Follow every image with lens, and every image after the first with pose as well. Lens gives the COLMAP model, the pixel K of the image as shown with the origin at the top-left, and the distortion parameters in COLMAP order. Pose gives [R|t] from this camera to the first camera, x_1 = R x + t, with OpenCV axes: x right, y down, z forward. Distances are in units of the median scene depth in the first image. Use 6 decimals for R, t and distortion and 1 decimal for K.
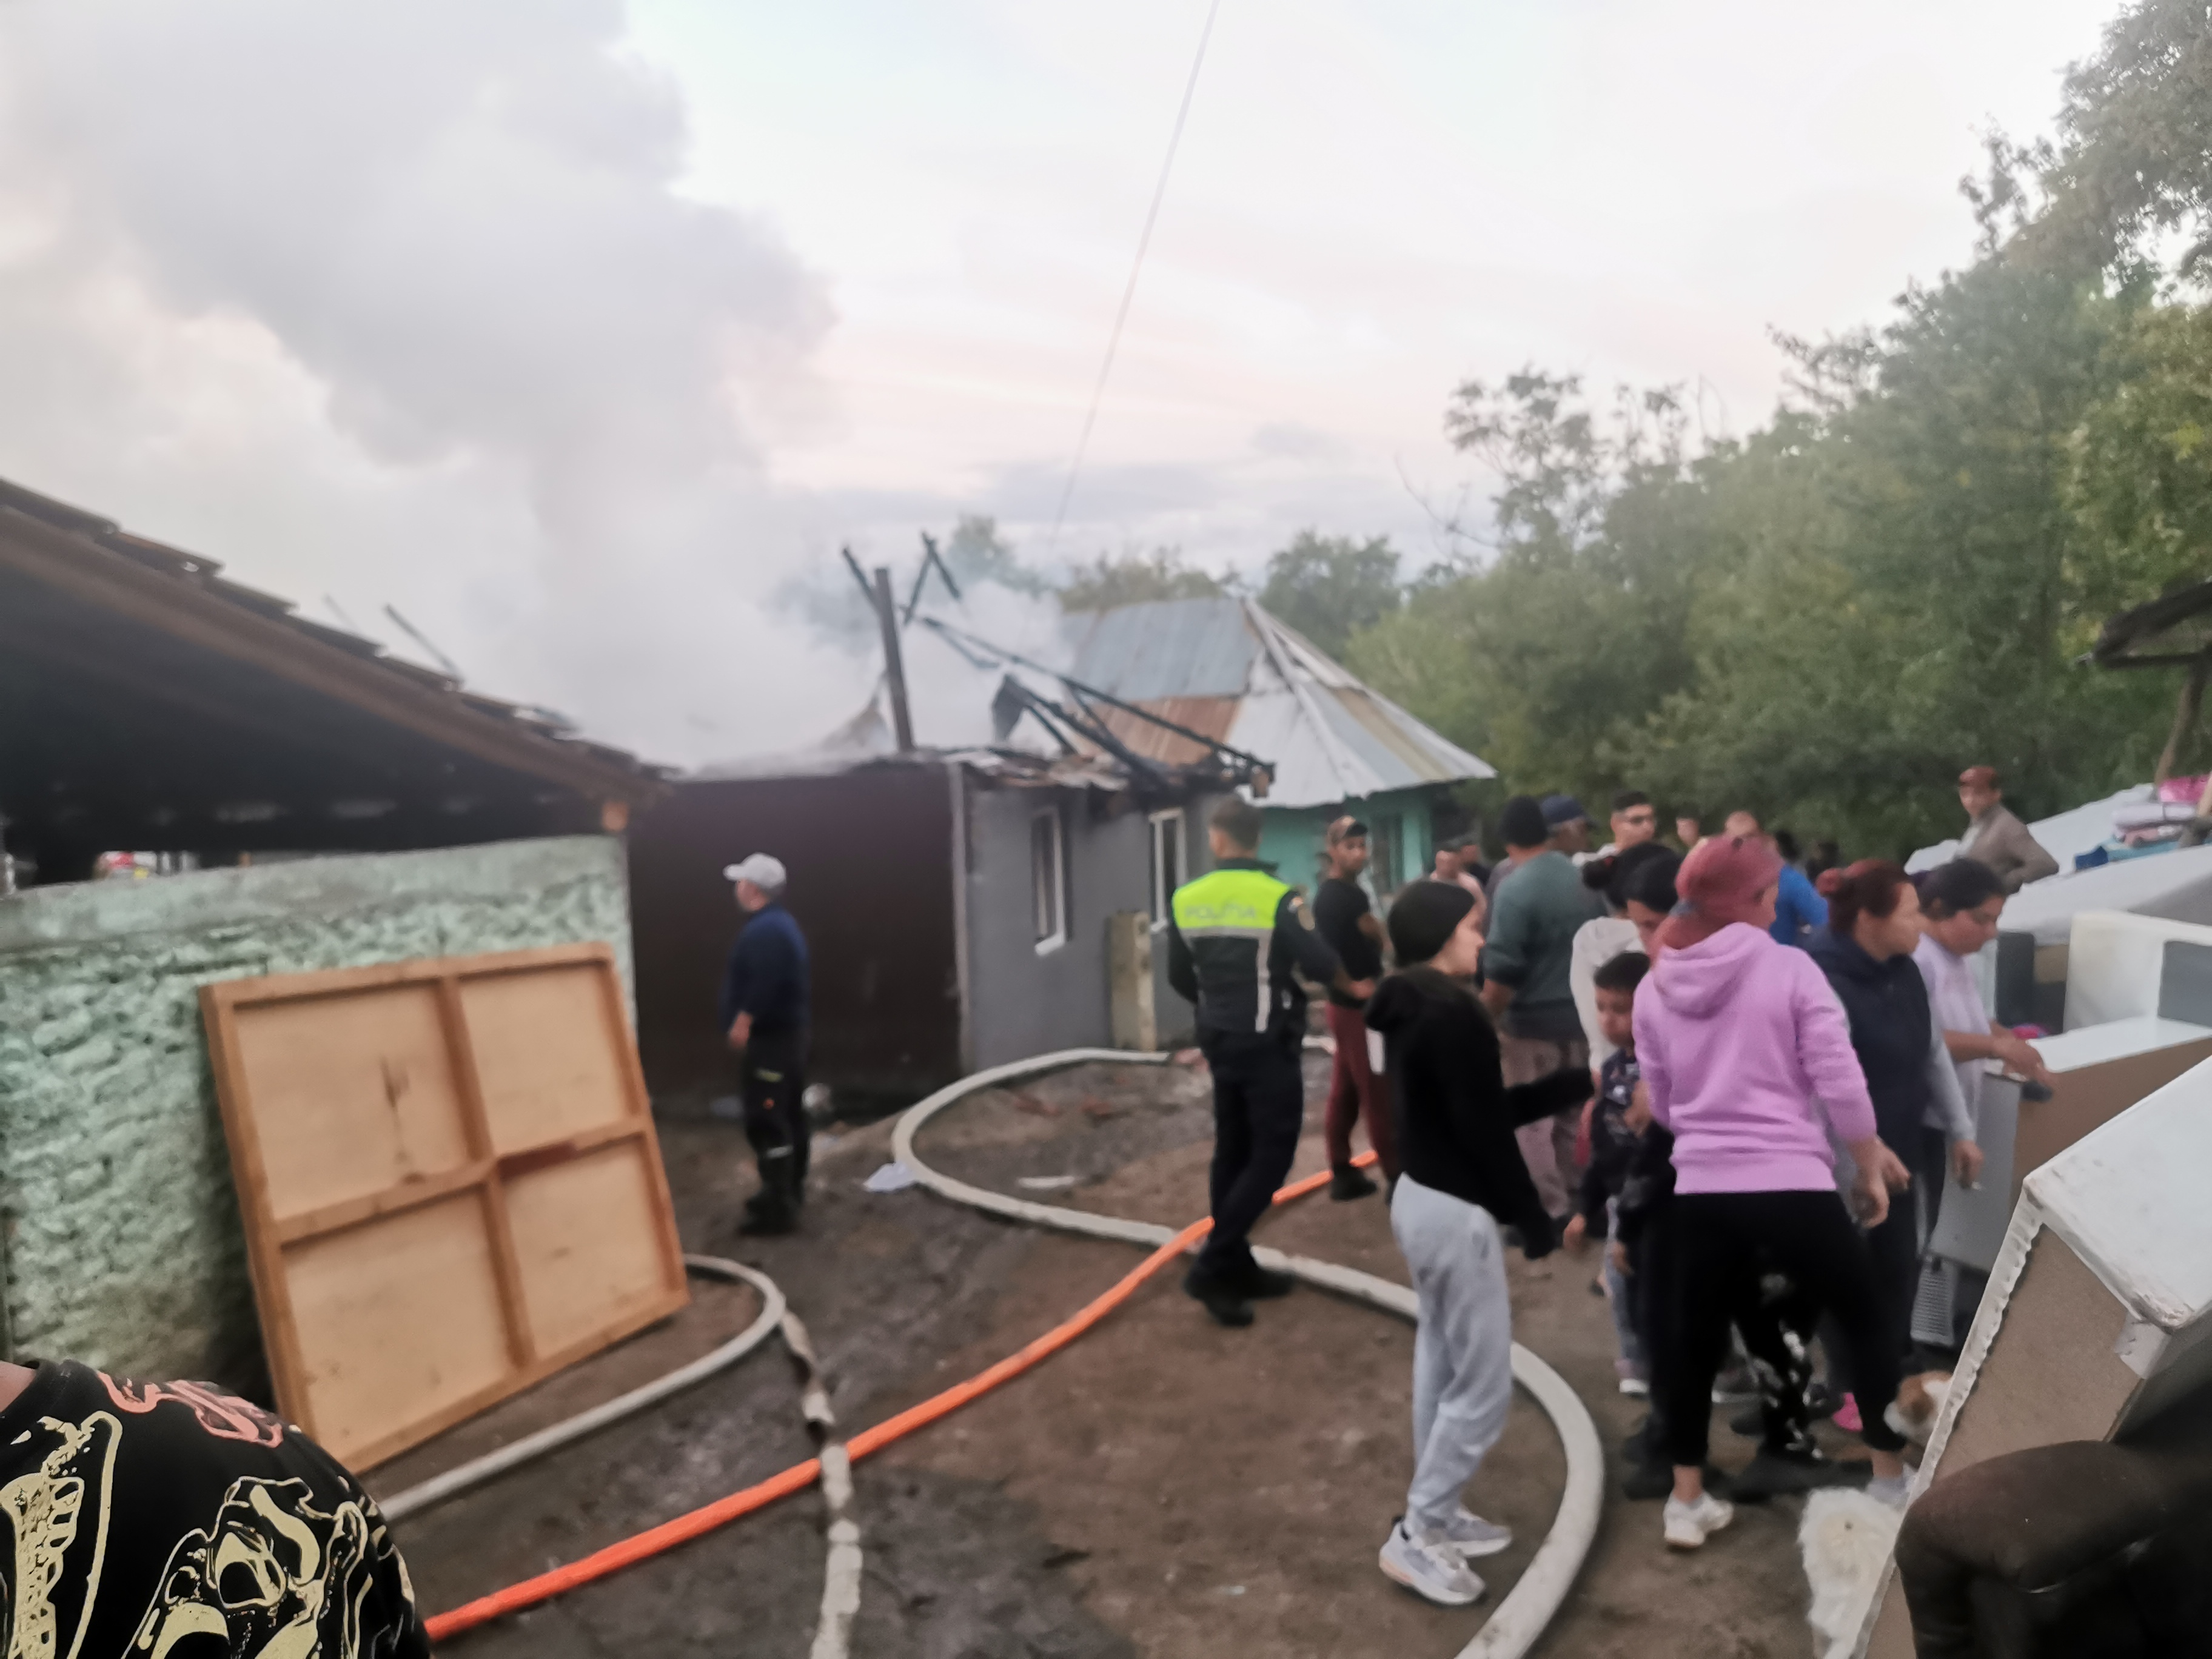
lens RADIAL K [[1759.3, 0, 1113.2], [0, 1759.3, 736.2], [0, 0, 1]] dist [0.007446, -0.002654]
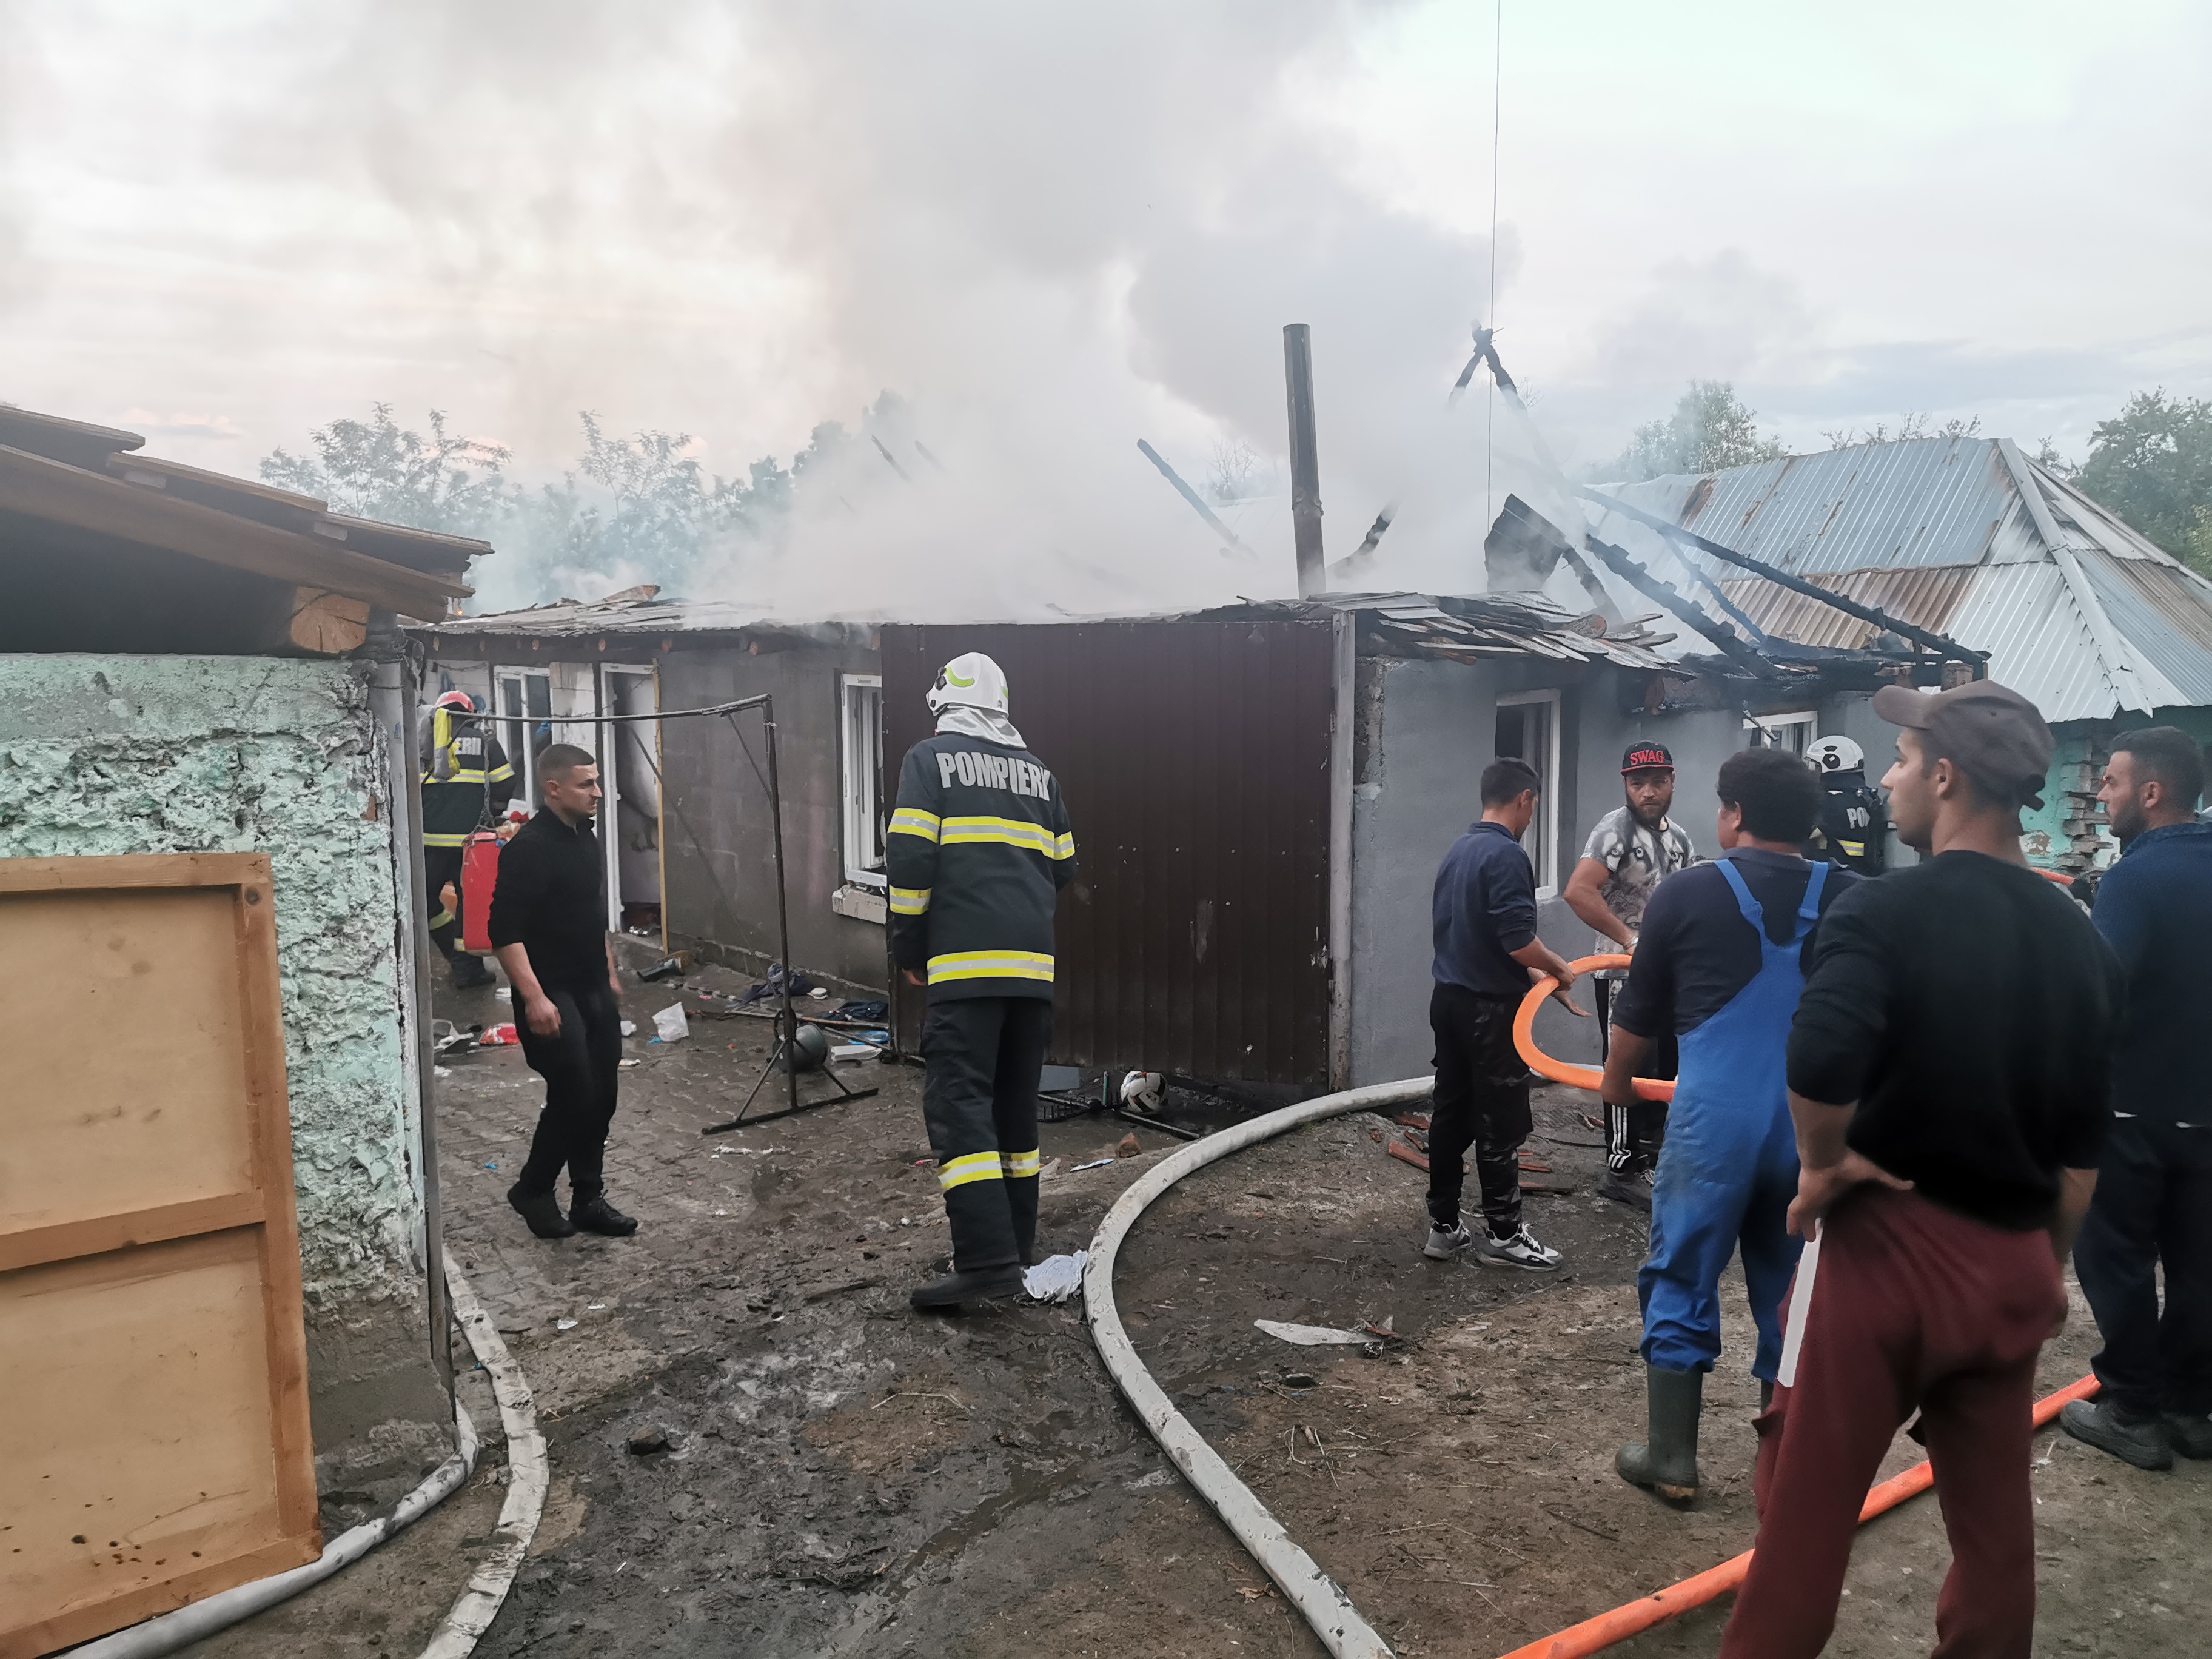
lens RADIAL K [[1698.1, 0, 1117.1], [0, 1698.1, 820.7], [0, 0, 1]] dist [0.046255, -0.056892]
pose [[0.908954, 0.082258, -0.408700, 0.048158], [-0.037512, 0.992502, 0.116329, 0.011630], [0.415205, -0.090406, 0.905225, 0.201404]]
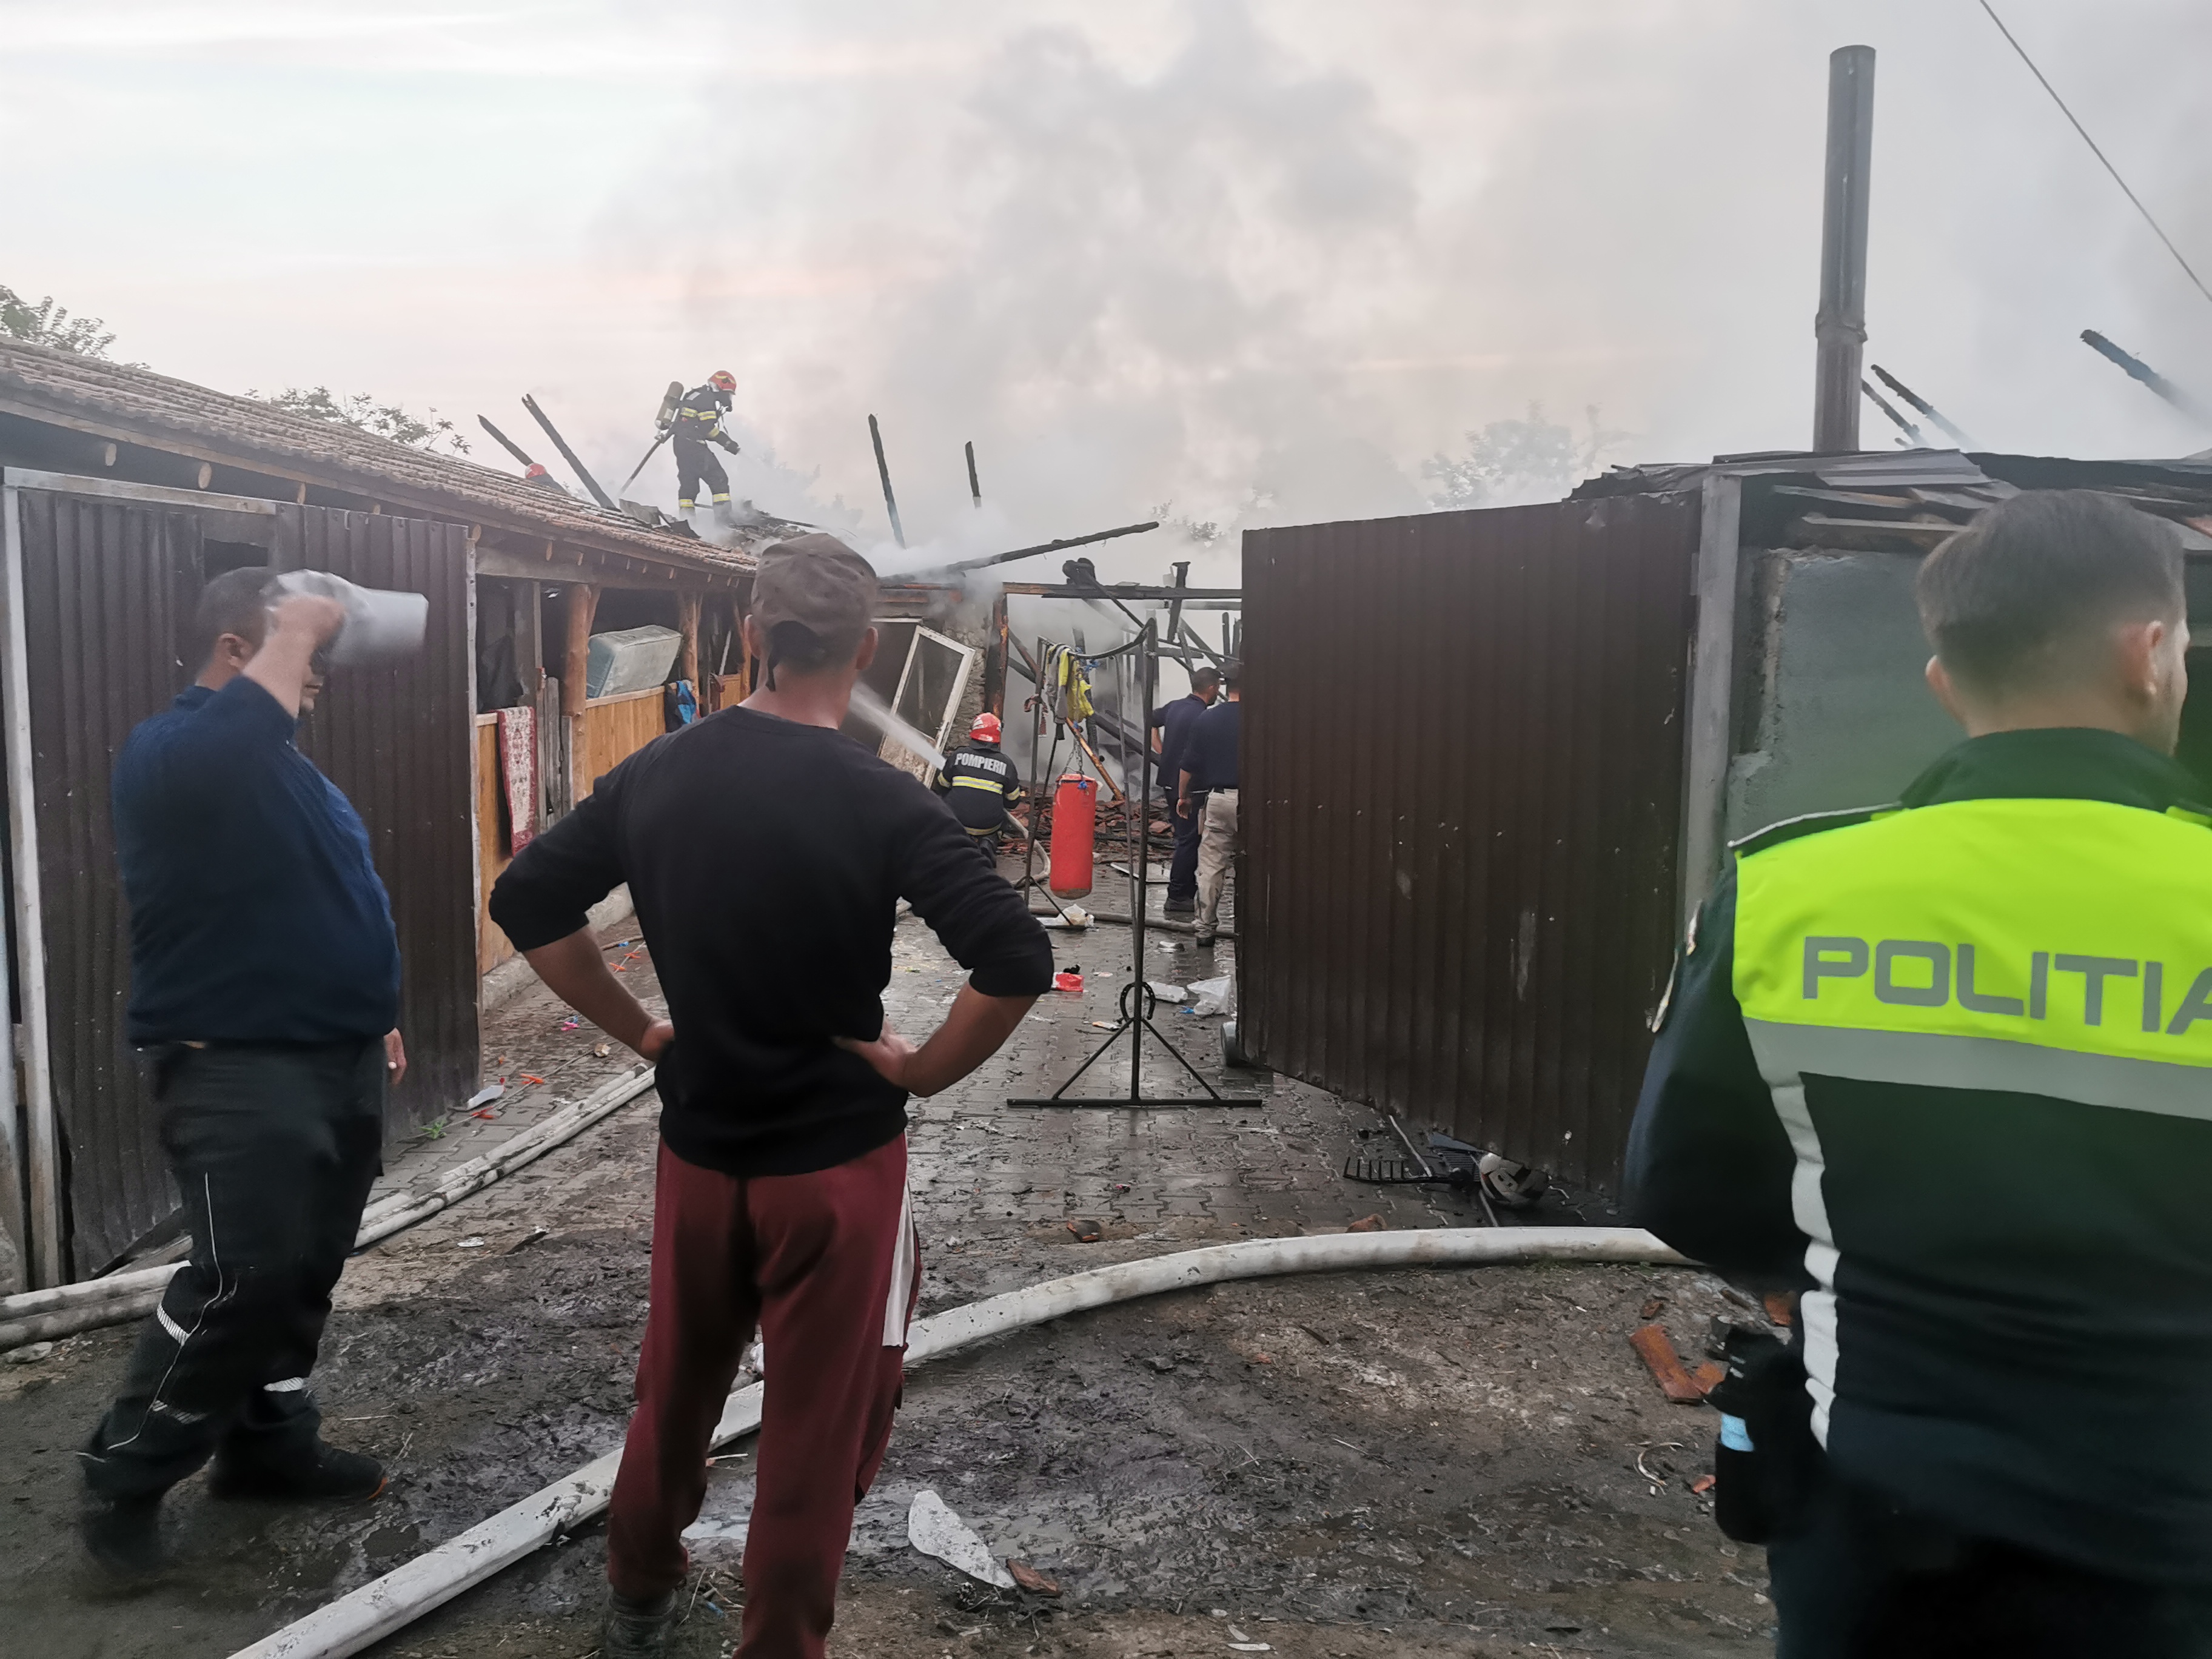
lens RADIAL K [[1700.6, 0, 1111.3], [0, 1700.6, 813.1], [0, 0, 1]] dist [0.066980, -0.089462]
pose [[0.395328, 0.139639, -0.907864, 0.113013], [-0.038013, 0.990017, 0.135722, 0.022779], [0.917753, -0.019144, 0.396690, 0.362182]]
